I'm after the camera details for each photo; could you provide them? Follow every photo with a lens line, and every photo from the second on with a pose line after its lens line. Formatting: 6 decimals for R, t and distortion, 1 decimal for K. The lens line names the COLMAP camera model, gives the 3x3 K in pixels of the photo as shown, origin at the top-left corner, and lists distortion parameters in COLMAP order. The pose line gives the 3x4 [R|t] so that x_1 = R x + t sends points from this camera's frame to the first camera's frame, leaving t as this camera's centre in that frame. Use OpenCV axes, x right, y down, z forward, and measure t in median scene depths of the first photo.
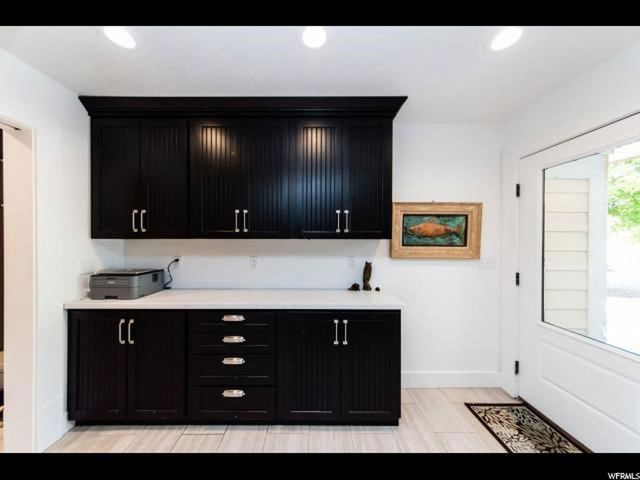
lens RADIAL K [[208.5, 0, 315.7], [0, 208.5, 240.2], [0, 0, 1]] dist [0.007502, 0.000022]
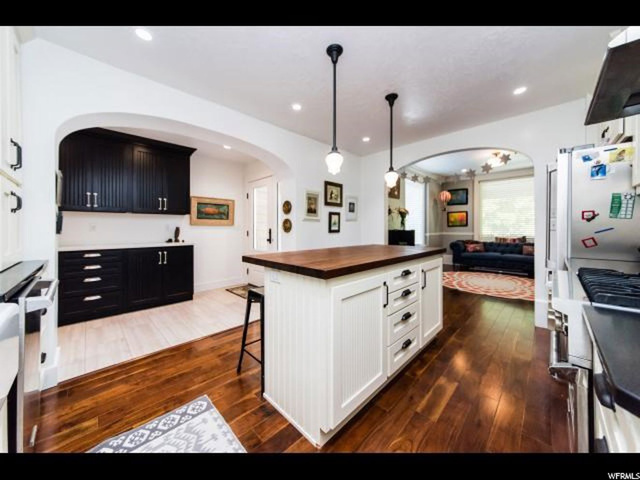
lens RADIAL K [[228.4, 0, 303.2], [0, 228.4, 225.7], [0, 0, 1]] dist [-0.000195, -0.000024]
pose [[0.736583, 0.002568, 0.676342, -0.316685], [0.005035, 0.999944, -0.009281, 0.123586], [-0.676328, 0.010241, 0.736529, -1.321671]]
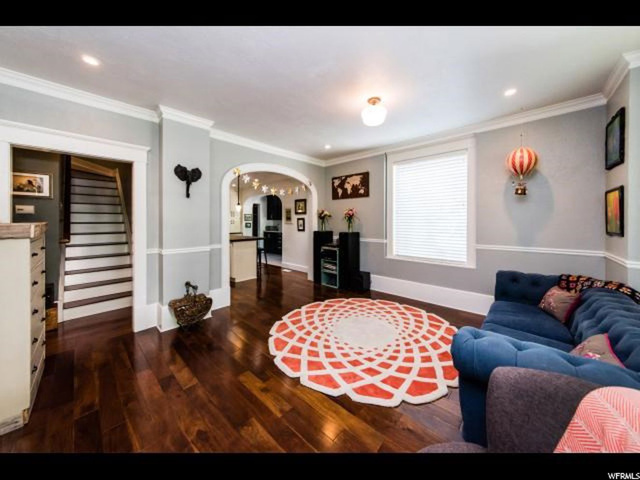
lens RADIAL K [[229.4, 0, 321.0], [0, 229.4, 221.5], [0, 0, 1]] dist [-0.000357, -0.000042]
pose [[0.723226, -0.003176, -0.690604, 3.740023], [-0.000295, 0.999988, -0.004908, 0.049000], [0.690611, 0.003754, 0.723217, -2.150510]]
